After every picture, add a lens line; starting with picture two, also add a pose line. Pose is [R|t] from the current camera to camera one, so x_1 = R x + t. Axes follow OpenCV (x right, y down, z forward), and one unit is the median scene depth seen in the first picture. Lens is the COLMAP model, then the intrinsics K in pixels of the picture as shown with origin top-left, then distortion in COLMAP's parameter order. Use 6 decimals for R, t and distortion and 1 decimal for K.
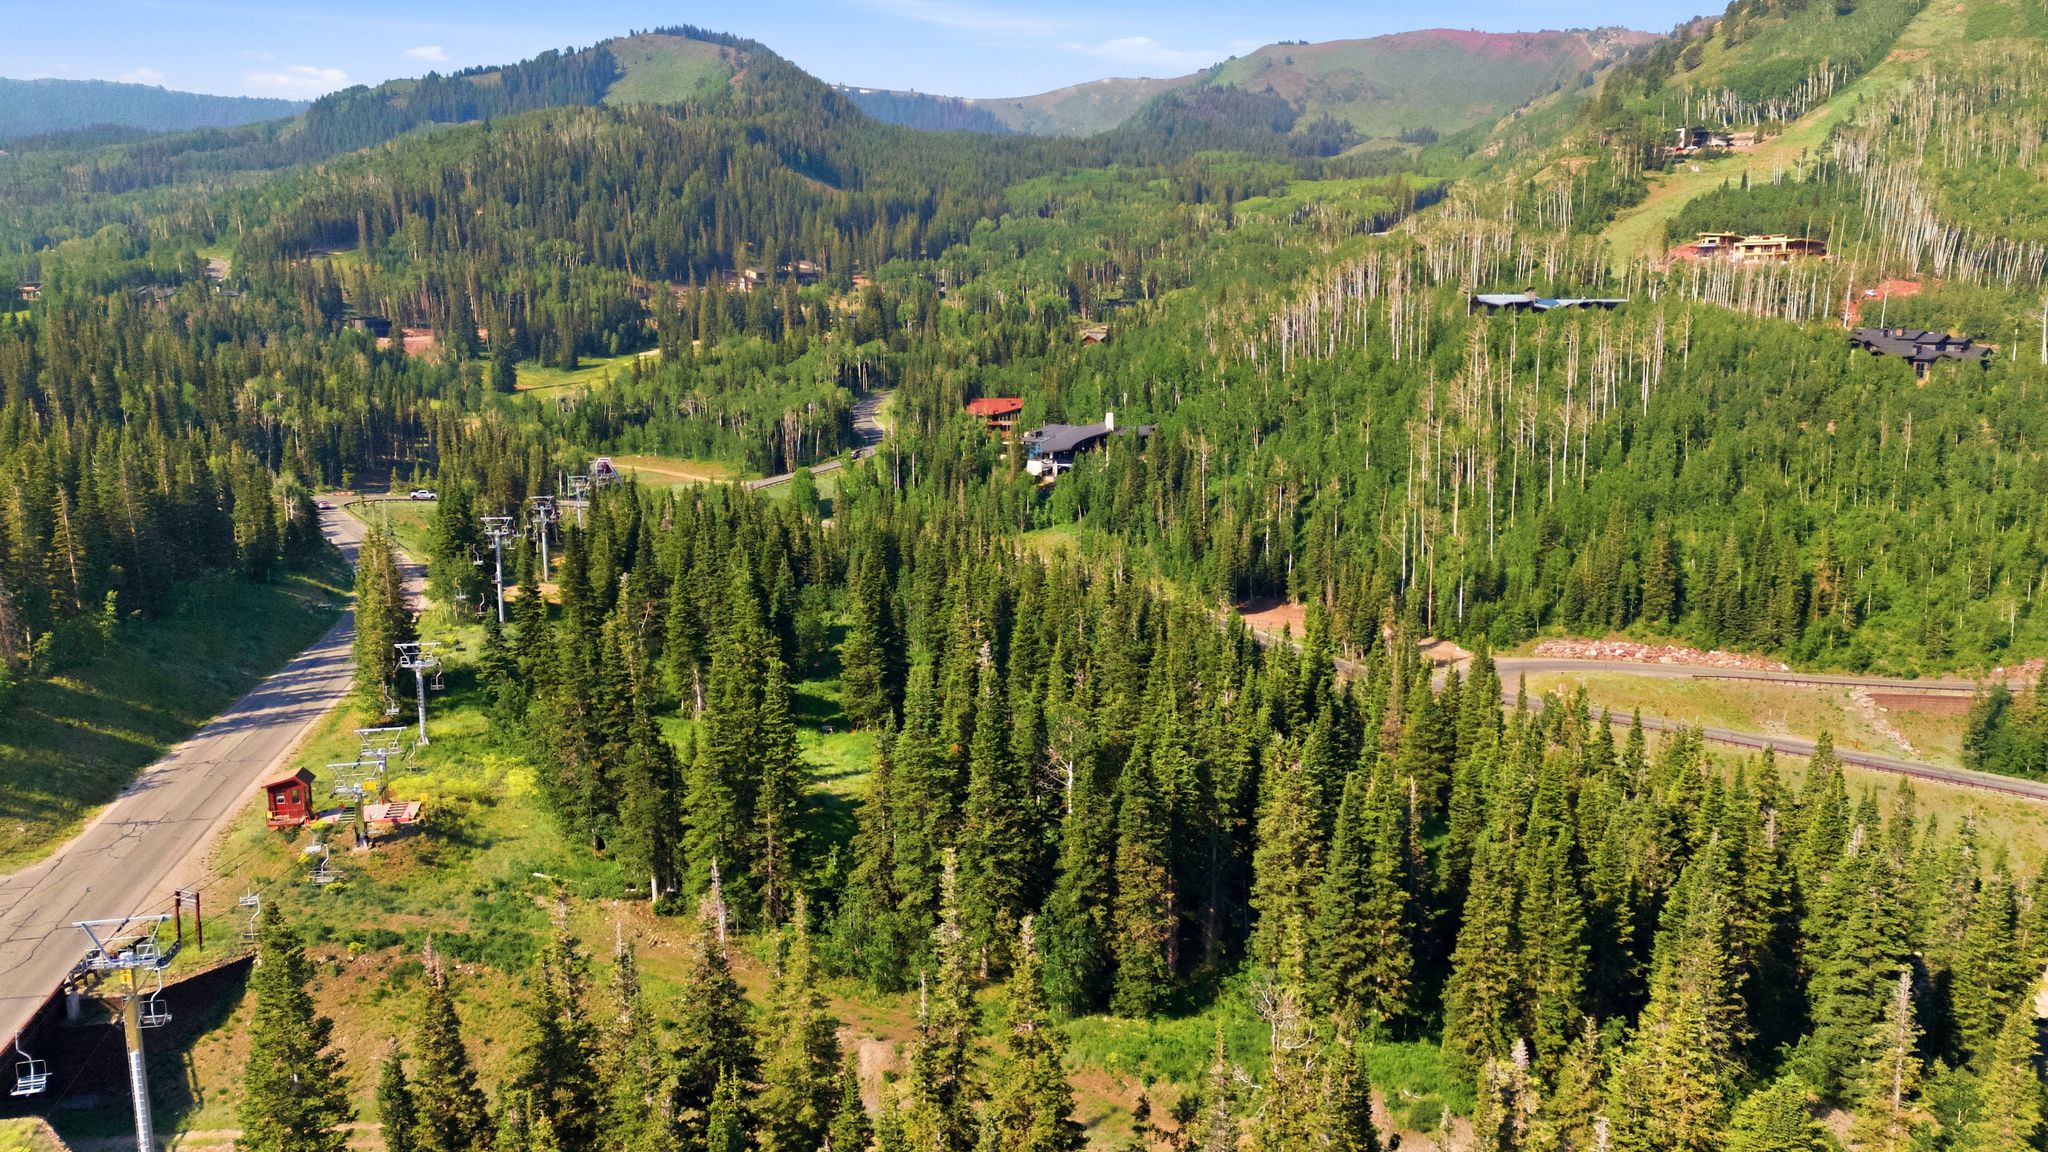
lens RADIAL K [[1500.6, 0, 1024.6], [0, 1500.6, 575.9], [0, 0, 1]] dist [0.083251, -0.079429]
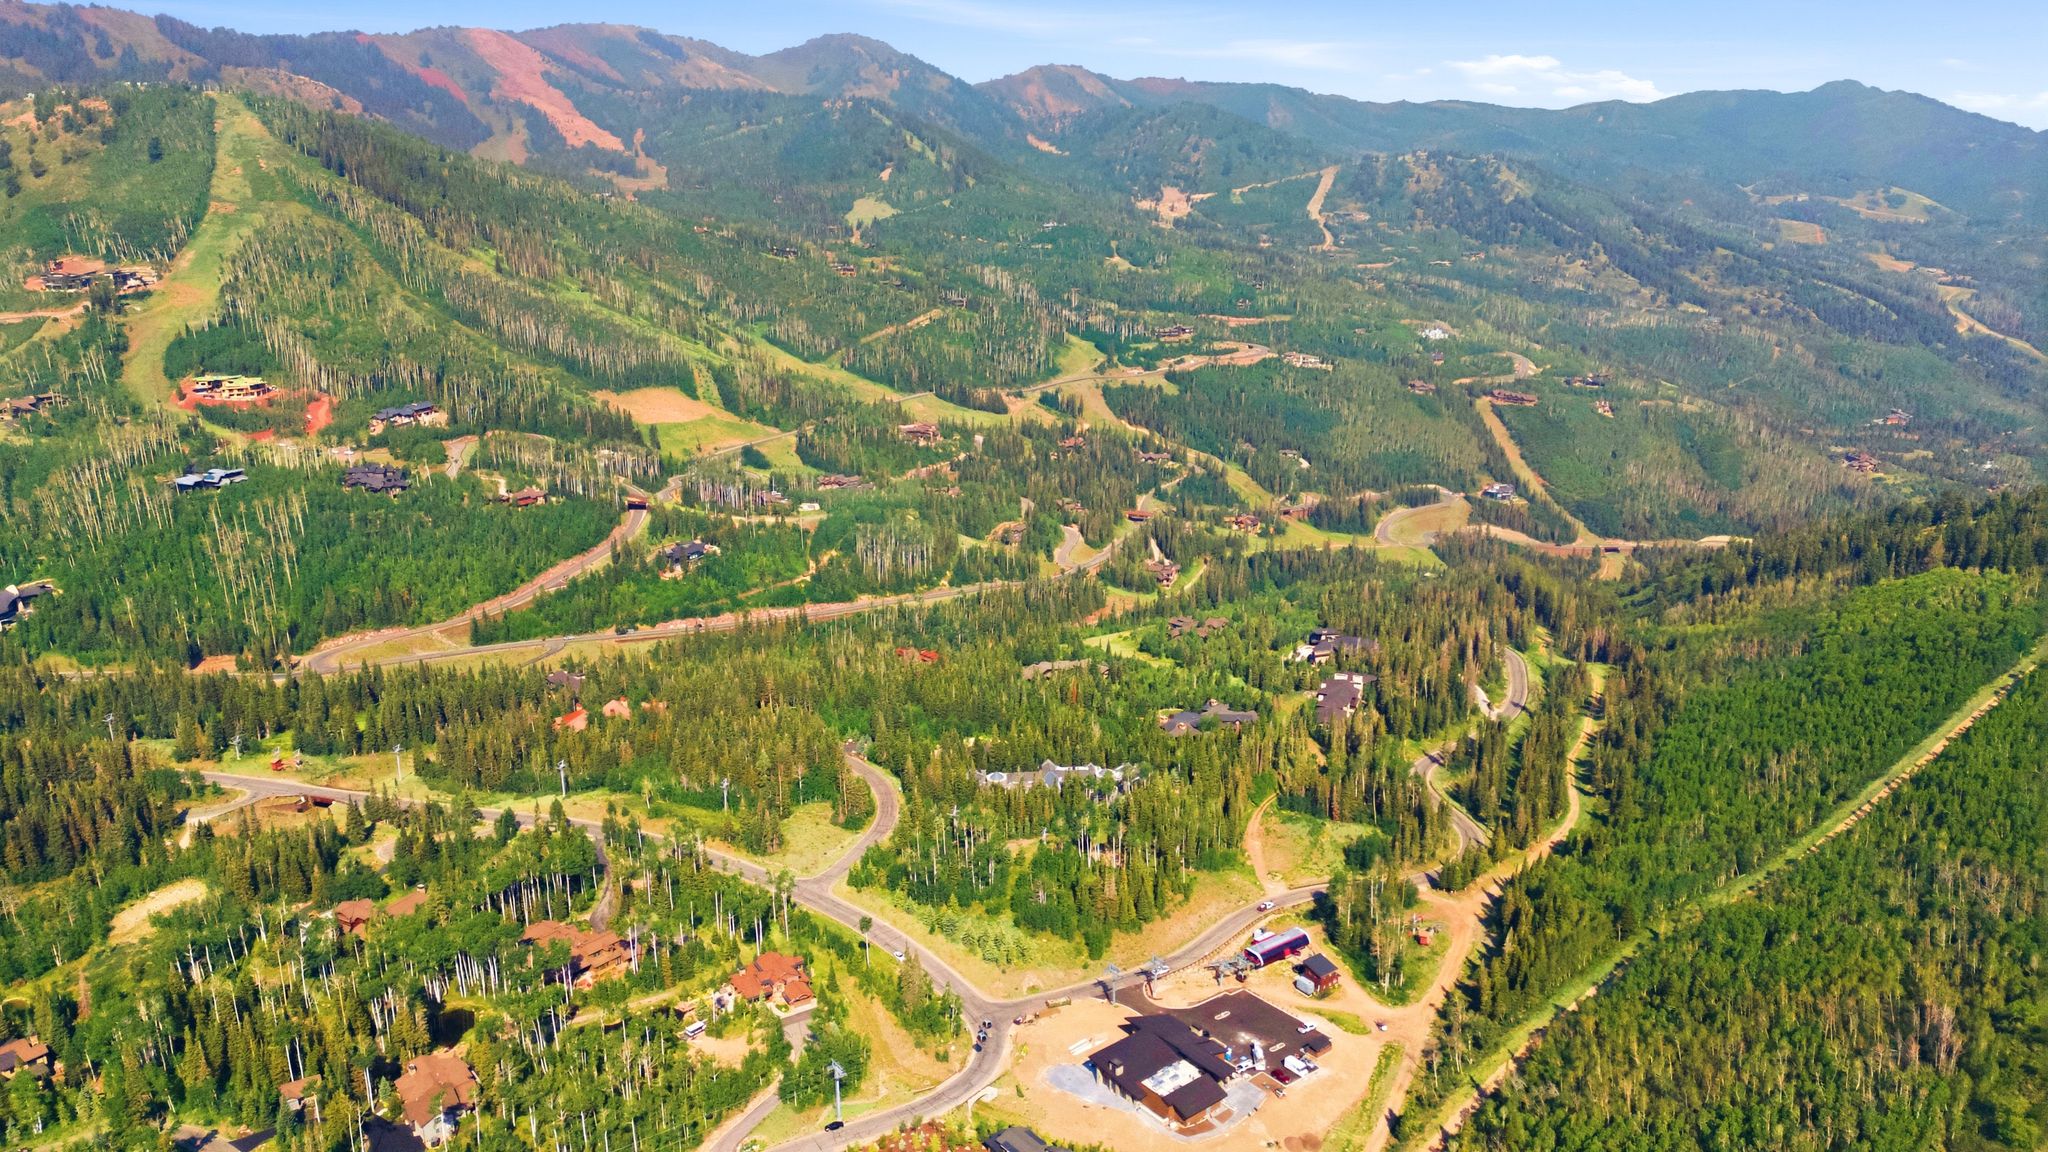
lens RADIAL K [[1500.6, 0, 1028.1], [0, 1500.6, 571.6], [0, 0, 1]] dist [0.083251, -0.079429]
pose [[0.472986, -0.250039, 0.844846, -0.557183], [0.162756, 0.967180, 0.195126, -0.171696], [-0.865907, 0.045212, 0.498158, -0.602793]]
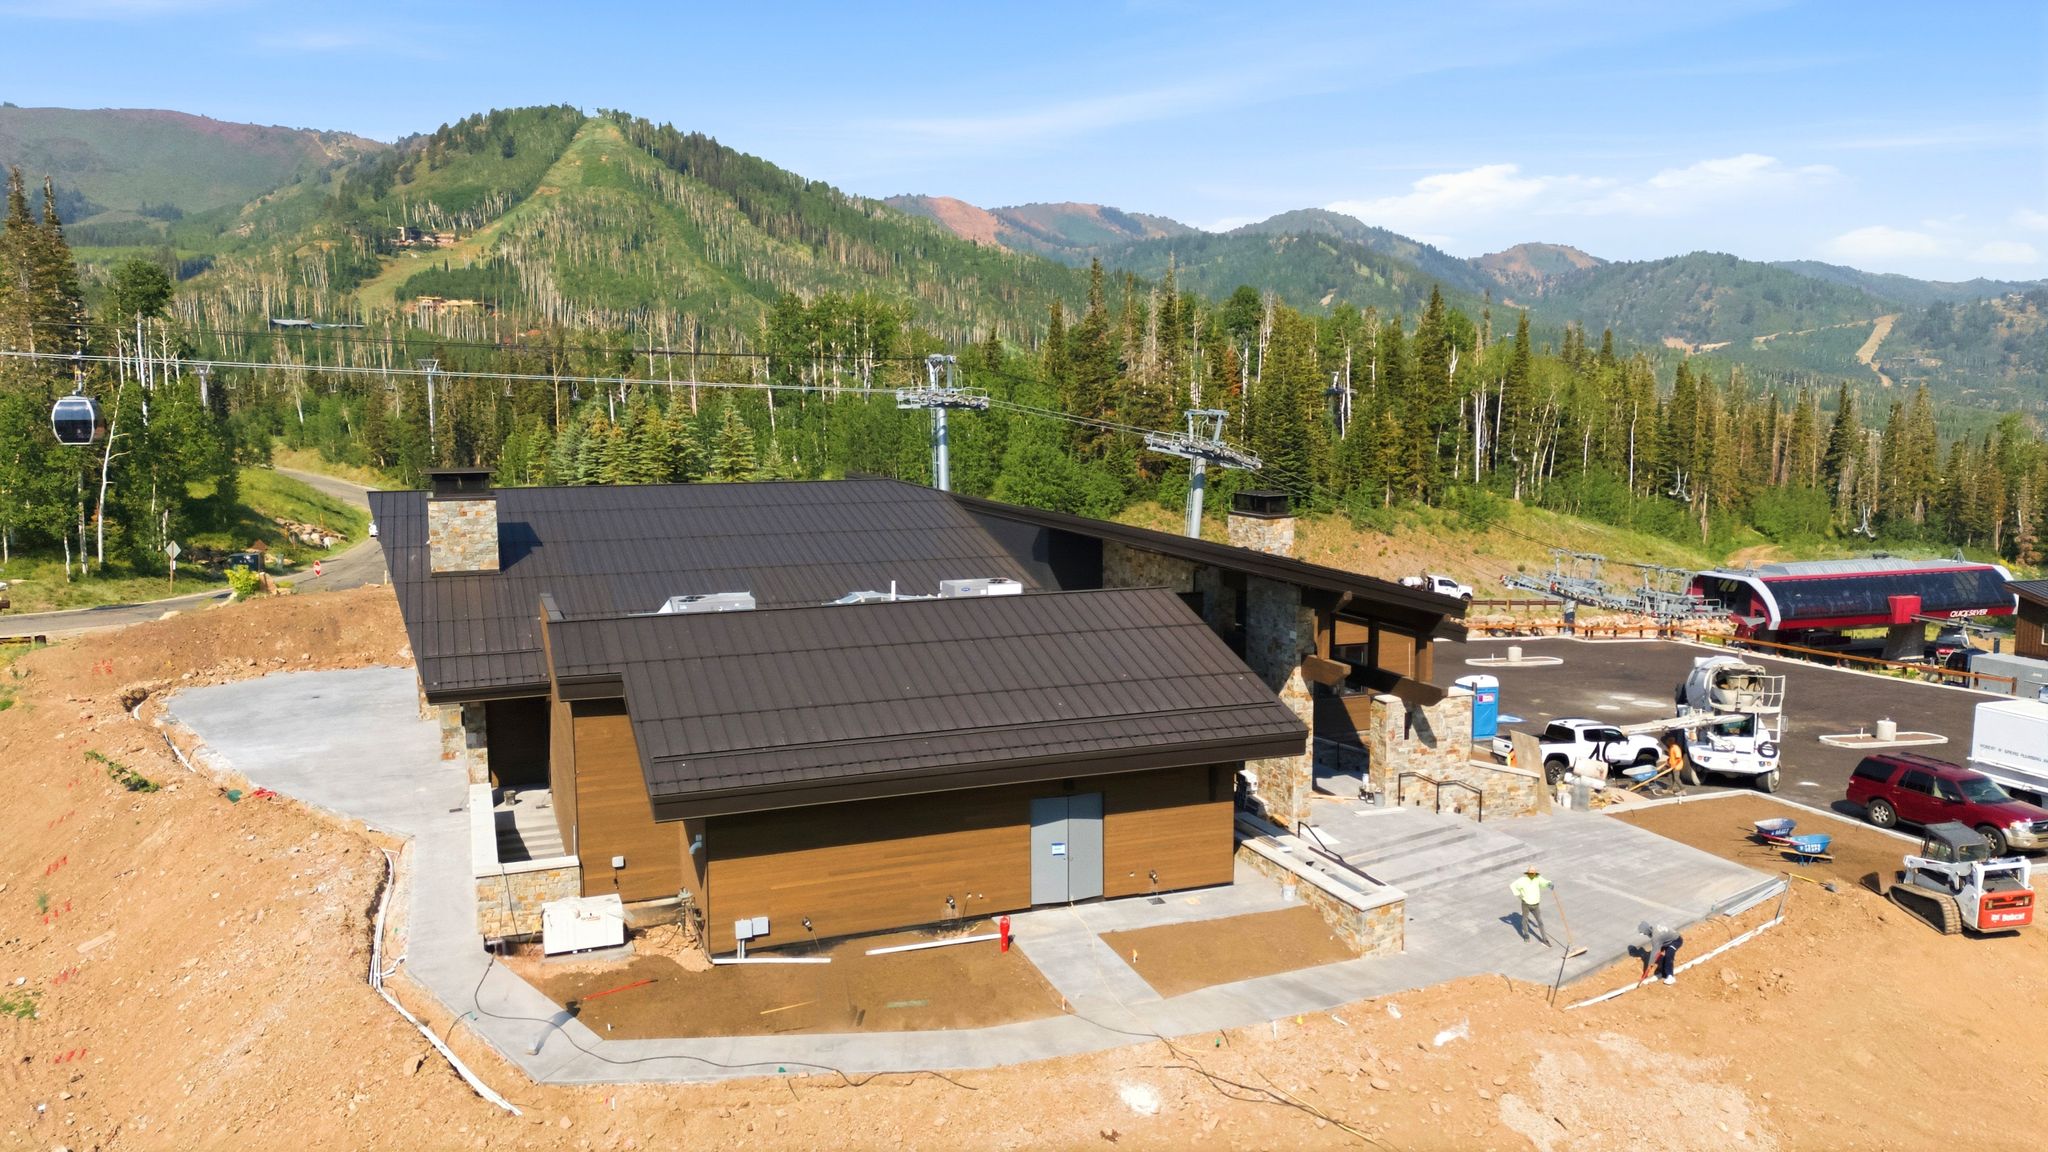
lens RADIAL K [[1500.6, 0, 1027.3], [0, 1500.6, 572.0], [0, 0, 1]] dist [0.083251, -0.079429]
pose [[0.723009, -0.084701, 0.685626, -0.154396], [0.126401, 0.991921, -0.010753, 0.120664], [-0.679176, 0.094438, 0.727874, -0.419402]]
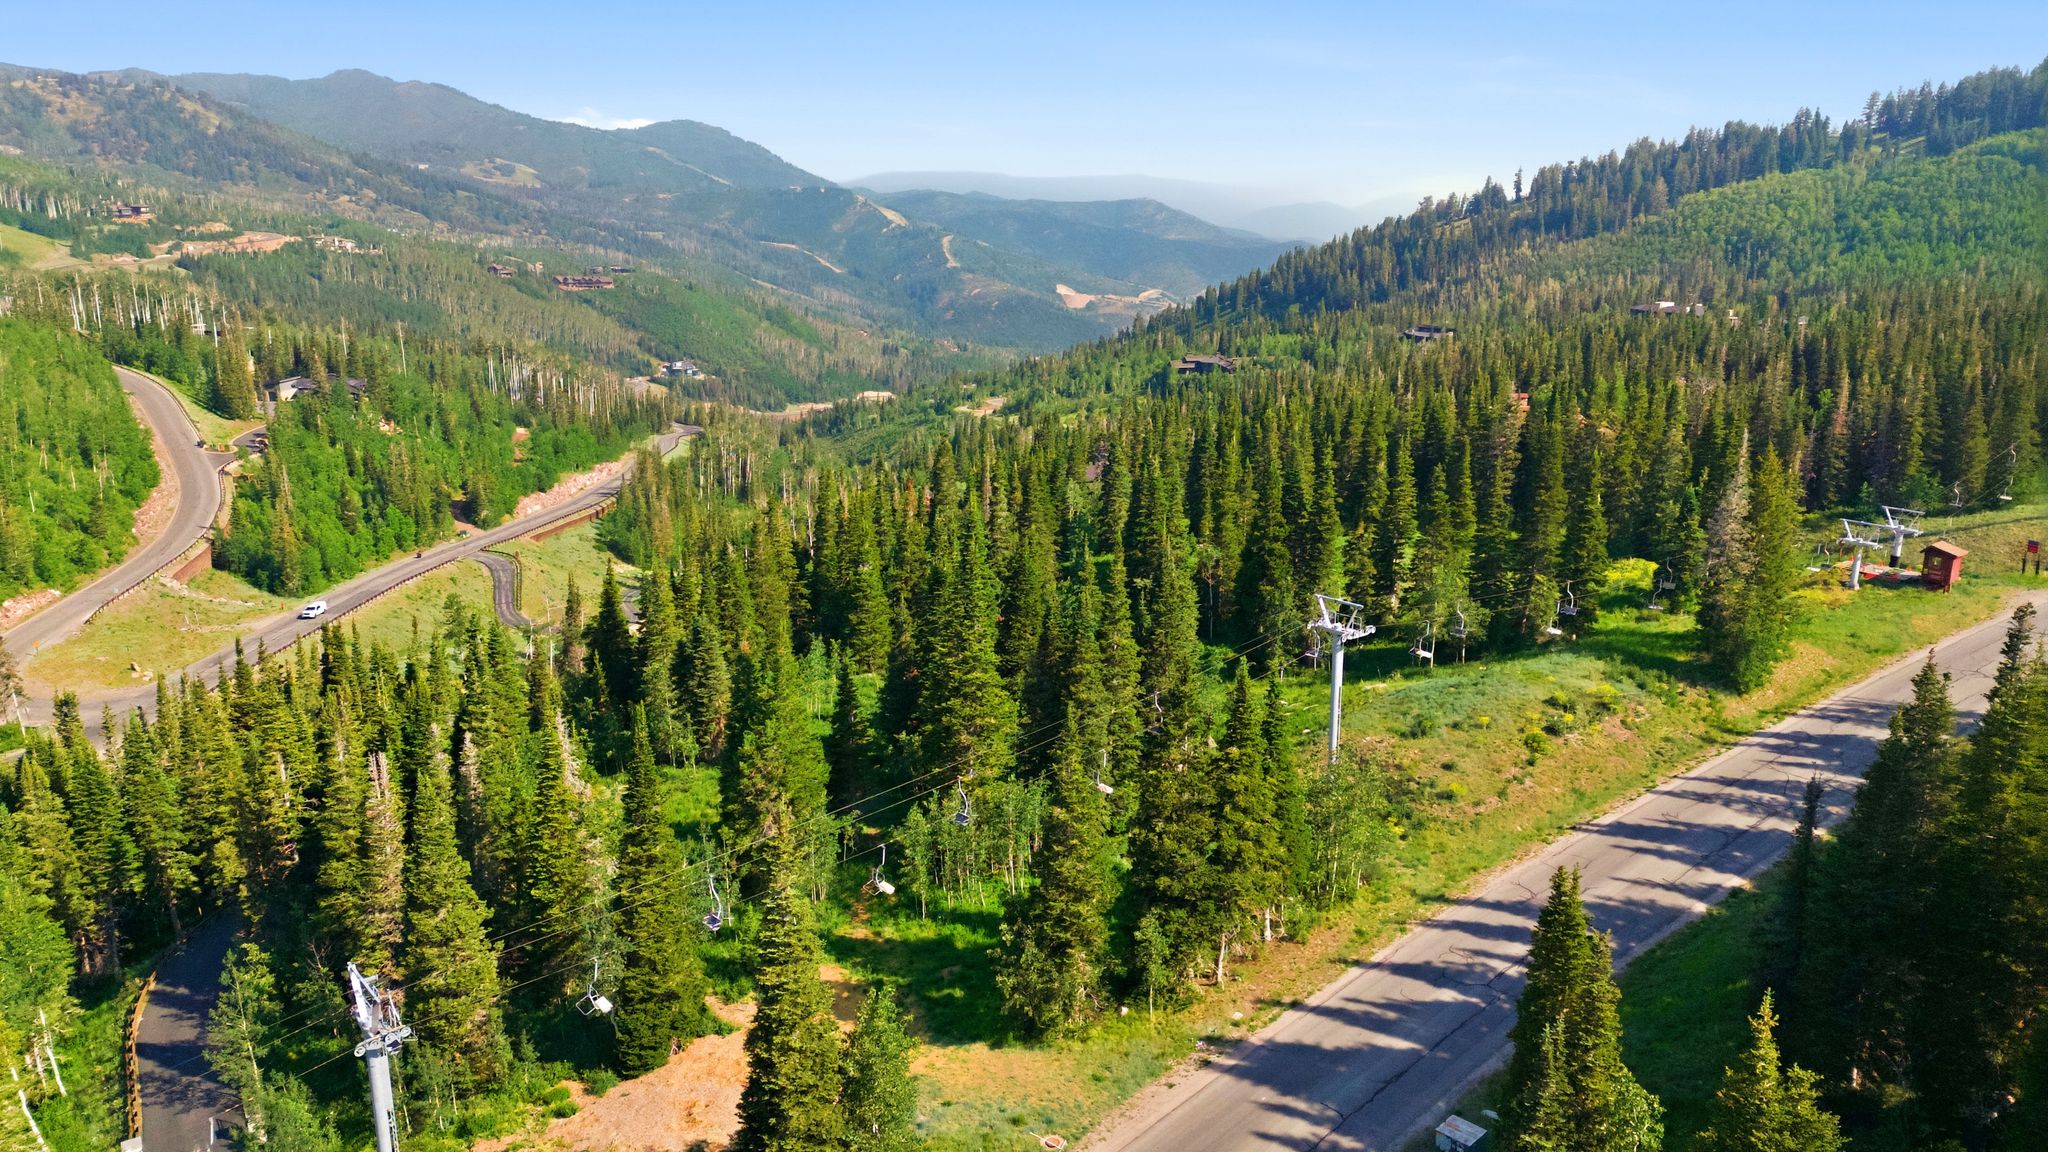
lens RADIAL K [[1500.6, 0, 1030.0], [0, 1500.6, 571.0], [0, 0, 1]] dist [0.083251, -0.079429]
pose [[-0.453127, -0.232460, 0.860603, -0.201419], [0.154392, 0.930348, 0.332589, -0.063006], [-0.877974, 0.283576, -0.385676, 0.351519]]
